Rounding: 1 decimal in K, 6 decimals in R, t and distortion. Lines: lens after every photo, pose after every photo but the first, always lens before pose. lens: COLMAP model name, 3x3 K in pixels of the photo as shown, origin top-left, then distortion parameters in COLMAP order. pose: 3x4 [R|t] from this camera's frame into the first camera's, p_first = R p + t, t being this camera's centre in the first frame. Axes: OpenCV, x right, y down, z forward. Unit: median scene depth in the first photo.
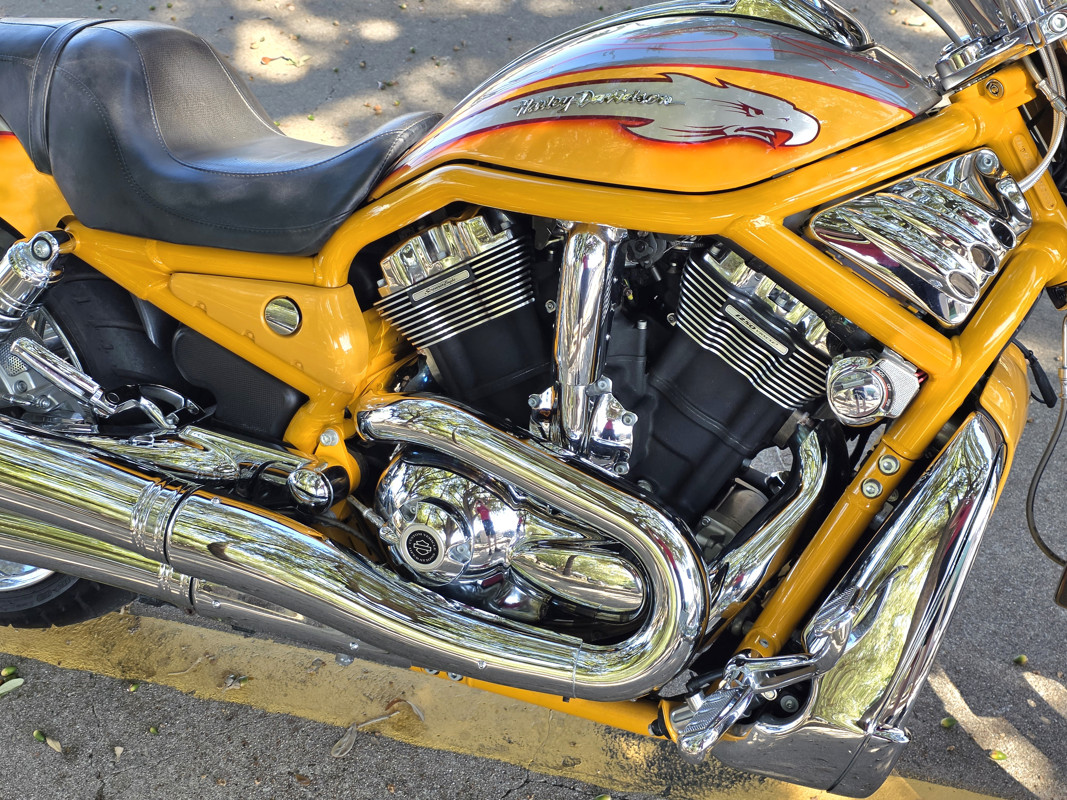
lens RADIAL K [[1471.6, 0, 532.7], [0, 1471.6, 397.5], [0, 0, 1]] dist [0.033613, 0.000000]
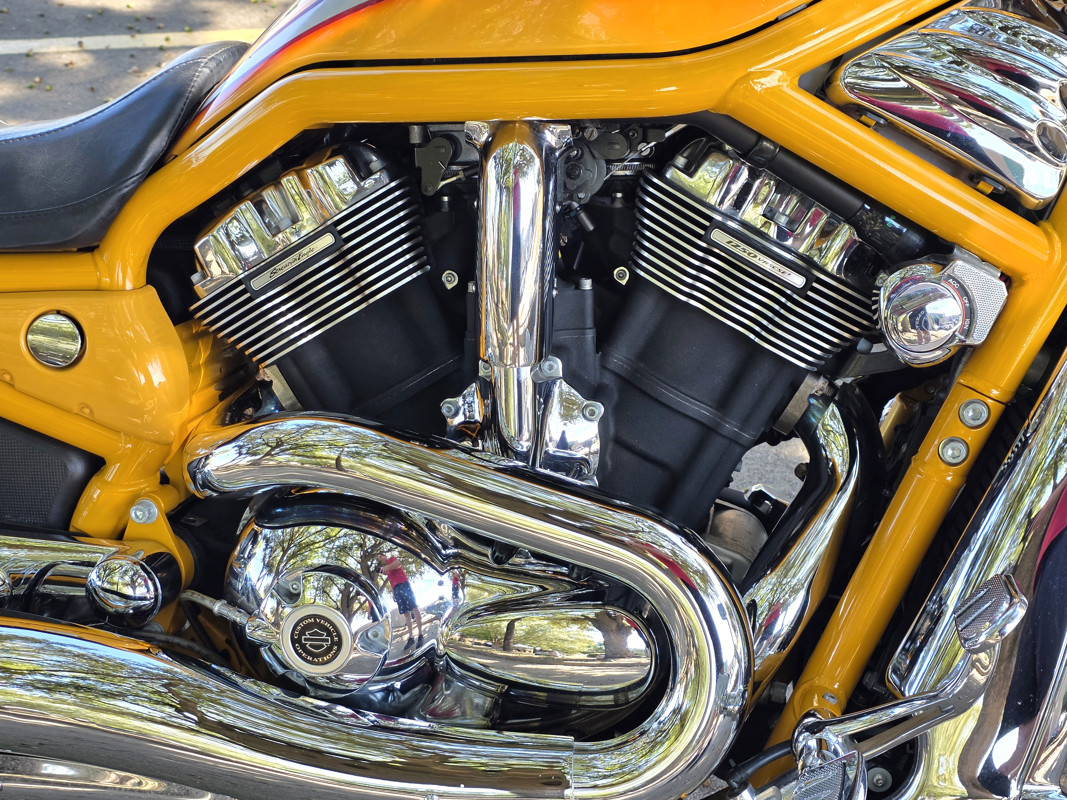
lens RADIAL K [[1471.6, 0, 539.1], [0, 1471.6, 408.2], [0, 0, 1]] dist [0.033613, 0.000000]
pose [[0.972020, -0.115584, 0.204495, -0.100068], [0.137365, 0.985887, -0.095694, 0.075028], [-0.190548, 0.121107, 0.974179, 0.311783]]
